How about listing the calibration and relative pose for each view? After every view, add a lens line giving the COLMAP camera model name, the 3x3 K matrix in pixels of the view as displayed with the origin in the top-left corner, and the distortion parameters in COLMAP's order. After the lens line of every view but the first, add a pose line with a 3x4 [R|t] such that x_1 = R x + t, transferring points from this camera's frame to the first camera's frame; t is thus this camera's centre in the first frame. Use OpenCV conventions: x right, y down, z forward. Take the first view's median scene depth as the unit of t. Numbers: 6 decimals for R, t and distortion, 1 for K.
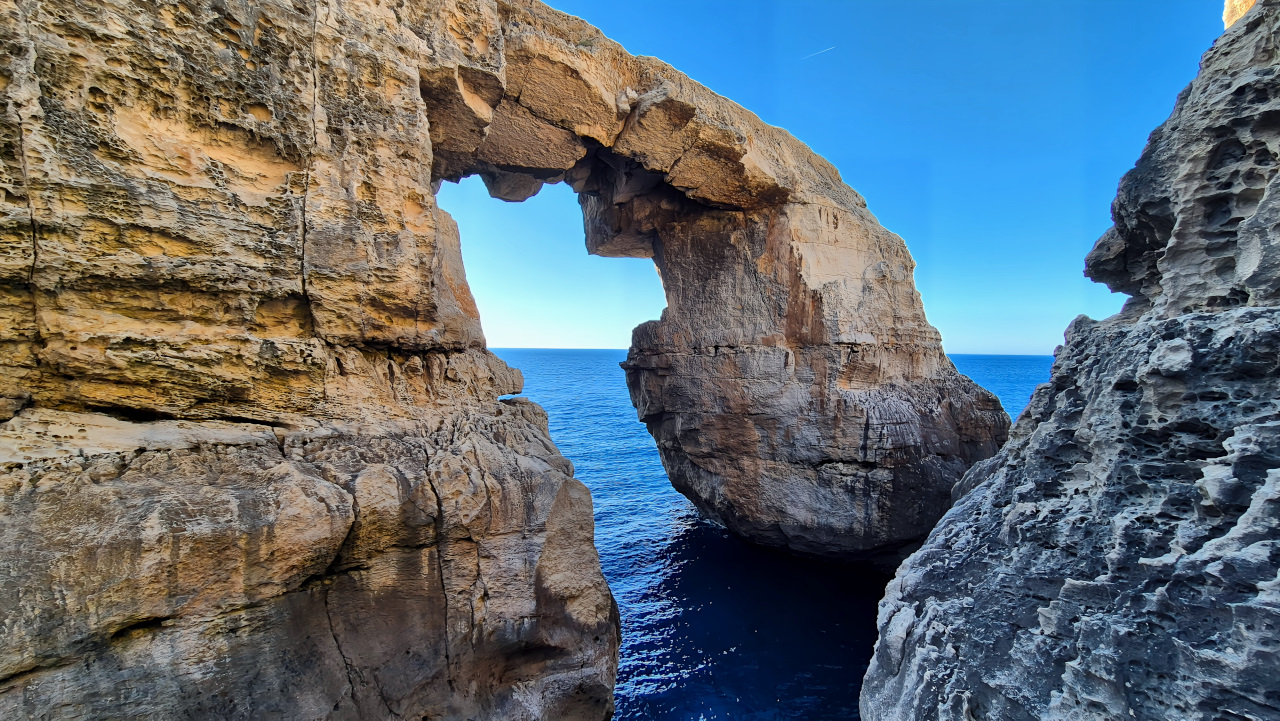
lens RADIAL K [[515.2, 0, 646.8], [0, 515.2, 378.4], [0, 0, 1]] dist [-0.001436, -0.000476]
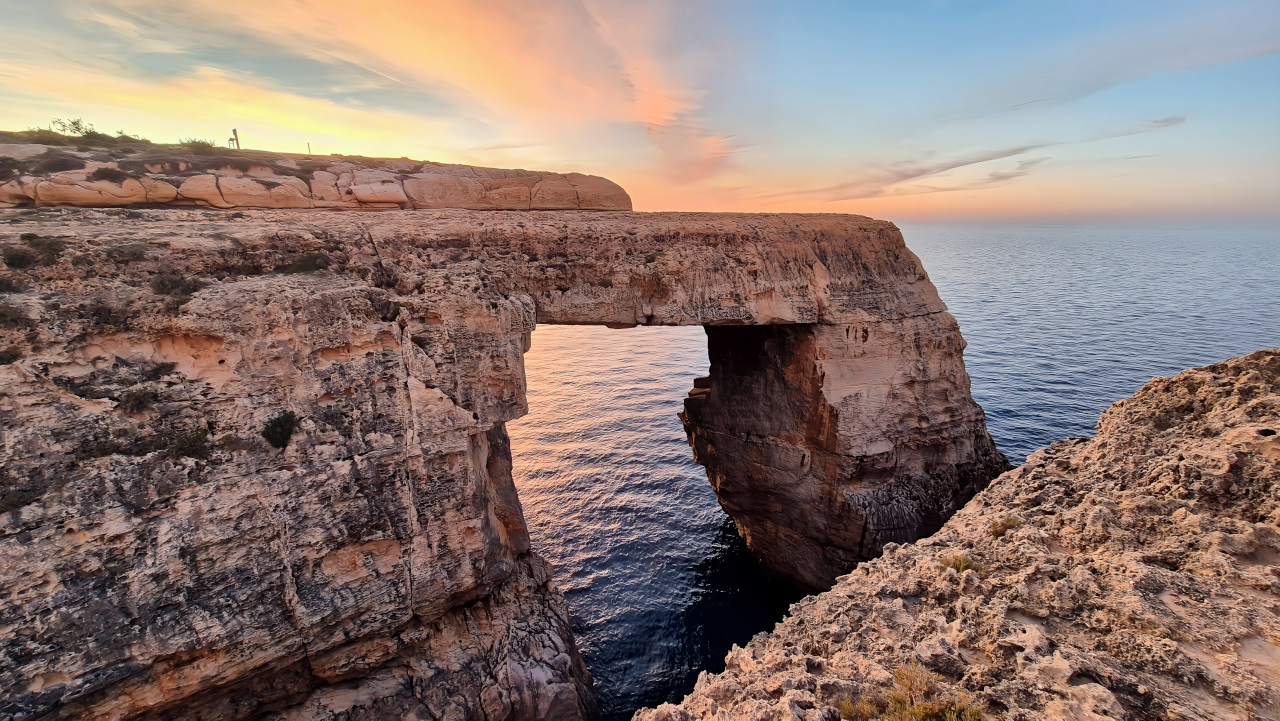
lens RADIAL K [[515.2, 0, 651.7], [0, 515.2, 372.6], [0, 0, 1]] dist [-0.001436, -0.000476]
pose [[0.972380, 0.058075, -0.226064, 0.500777], [-0.005382, 0.973872, 0.227032, -1.286758], [0.233343, -0.219545, 0.947286, -0.358748]]
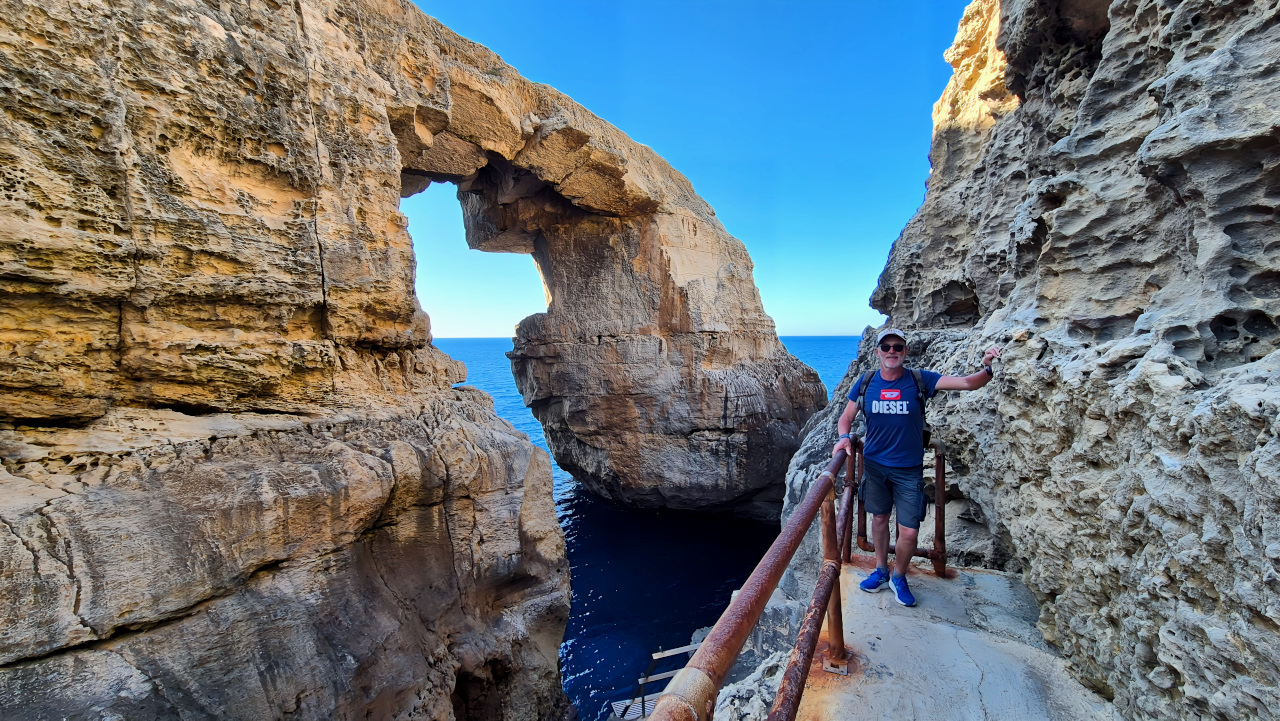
lens RADIAL K [[515.3, 0, 639.5], [0, 515.3, 361.5], [0, 0, 1]] dist [-0.007971, 0.000310]
pose [[0.961778, -0.031329, 0.272031, -0.249863], [0.033117, 0.999450, -0.001985, -0.002295], [-0.271820, 0.010918, 0.962286, -0.303639]]
